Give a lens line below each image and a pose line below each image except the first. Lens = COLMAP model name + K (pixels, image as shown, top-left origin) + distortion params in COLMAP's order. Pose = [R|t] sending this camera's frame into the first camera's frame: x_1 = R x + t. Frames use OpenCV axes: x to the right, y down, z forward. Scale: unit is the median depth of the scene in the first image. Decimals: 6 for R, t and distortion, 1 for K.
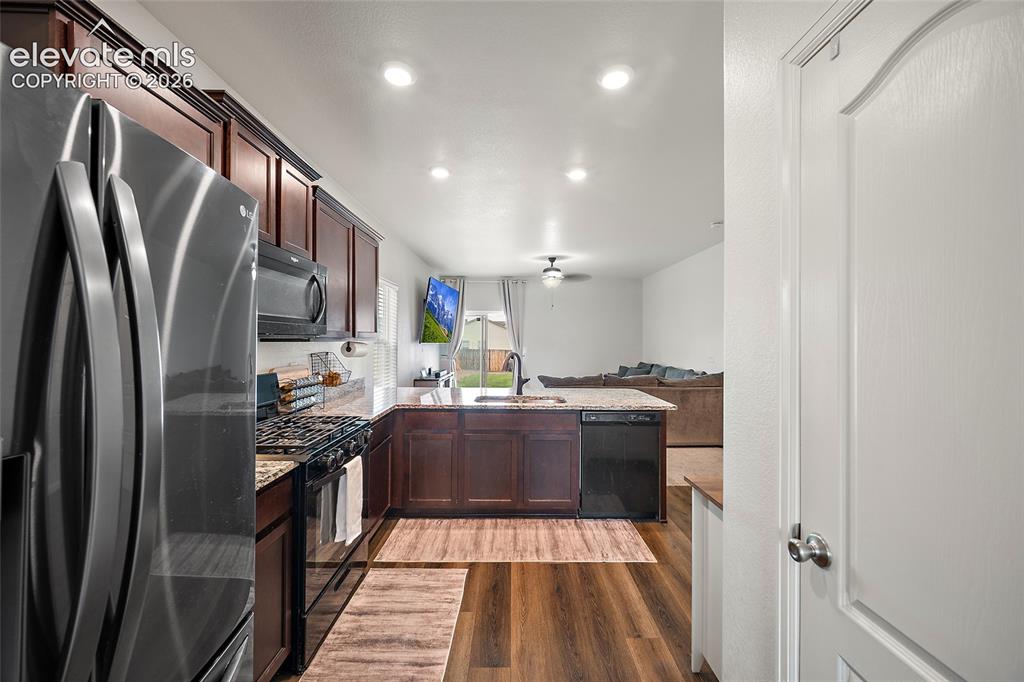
lens RADIAL K [[403.3, 0, 514.3], [0, 403.3, 338.3], [0, 0, 1]] dist [0.000386, 0.000127]
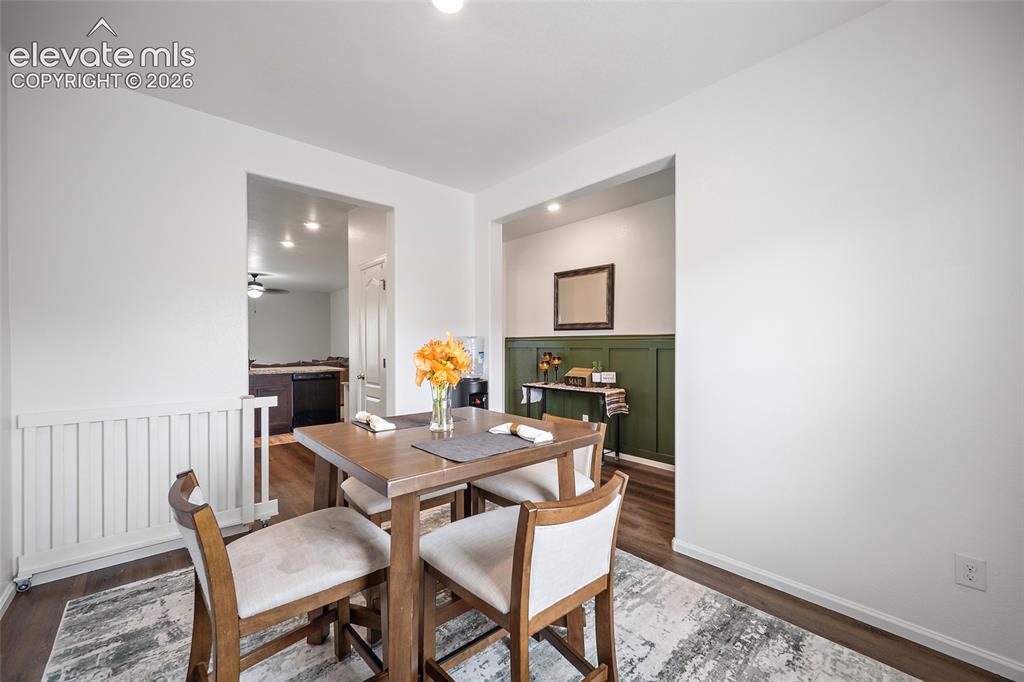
lens RADIAL K [[403.3, 0, 514.3], [0, 403.3, 338.3], [0, 0, 1]] dist [0.000386, 0.000127]
pose [[0.745013, -0.003287, 0.667042, -0.341992], [0.006731, 0.999974, -0.002590, 0.028301], [-0.667016, 0.006420, 0.745015, -1.168882]]
